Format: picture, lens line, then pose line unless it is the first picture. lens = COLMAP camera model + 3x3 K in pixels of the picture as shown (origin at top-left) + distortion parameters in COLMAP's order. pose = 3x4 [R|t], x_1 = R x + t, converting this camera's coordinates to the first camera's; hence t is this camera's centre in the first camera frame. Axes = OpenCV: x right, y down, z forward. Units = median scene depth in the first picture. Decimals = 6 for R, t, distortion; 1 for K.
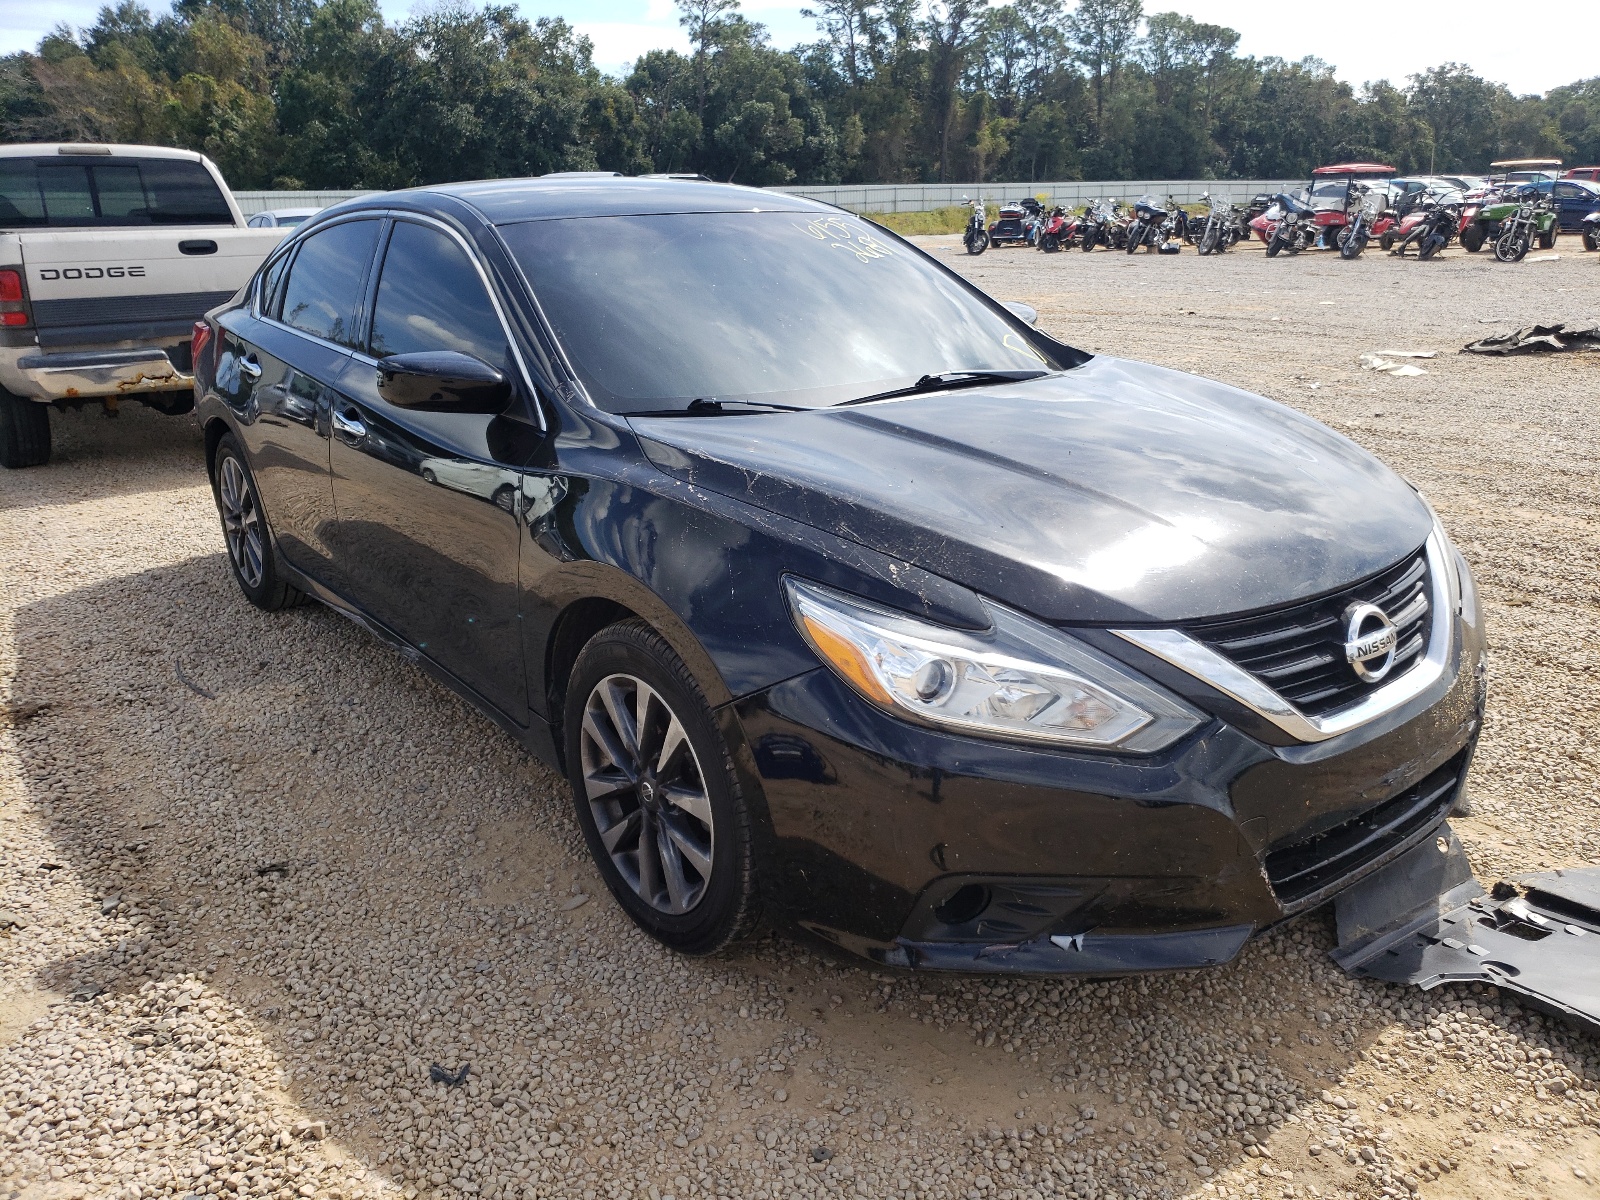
lens RADIAL K [[1207.9, 0, 807.8], [0, 1207.9, 606.1], [0, 0, 1]] dist [-0.024559, 0.058839]
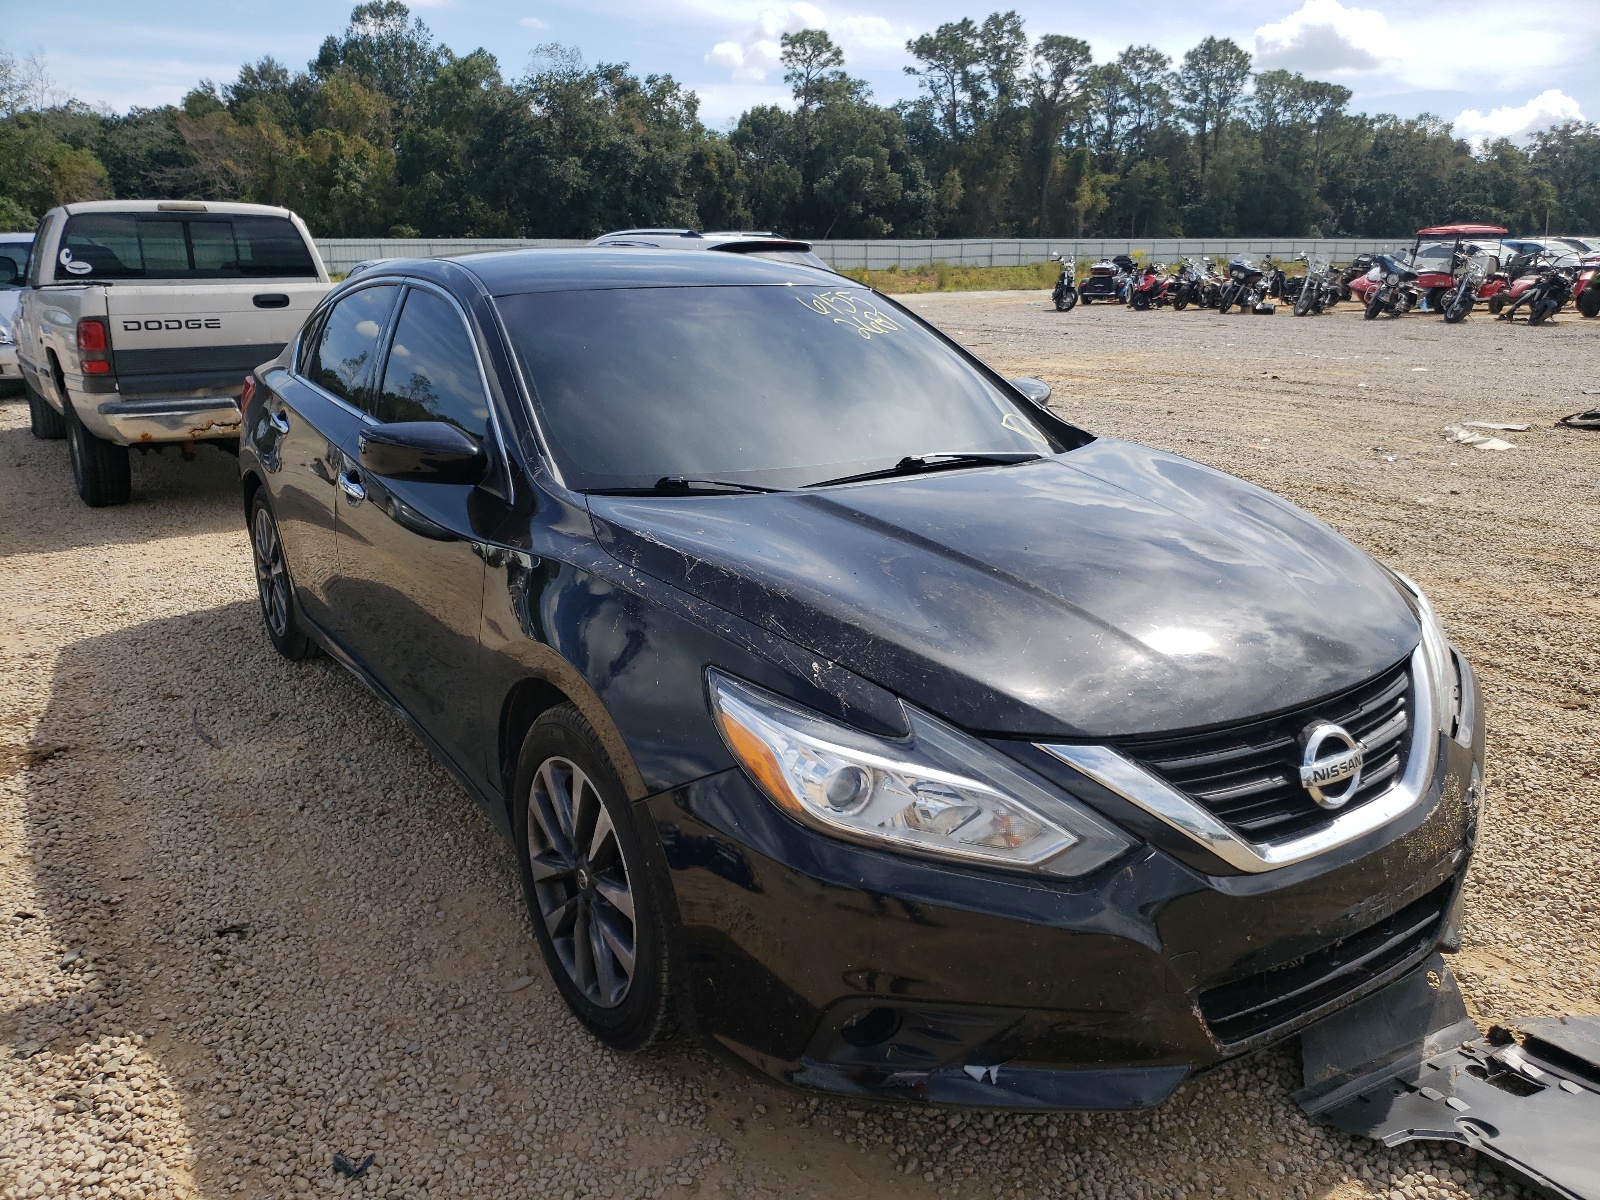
lens RADIAL K [[1207.9, 0, 807.8], [0, 1207.9, 606.1], [0, 0, 1]] dist [-0.024559, 0.058839]
pose [[0.996098, 0.035905, -0.080625, 0.094557], [-0.038879, 0.998608, -0.035633, -0.030998], [0.079233, 0.038629, 0.996107, 0.024122]]
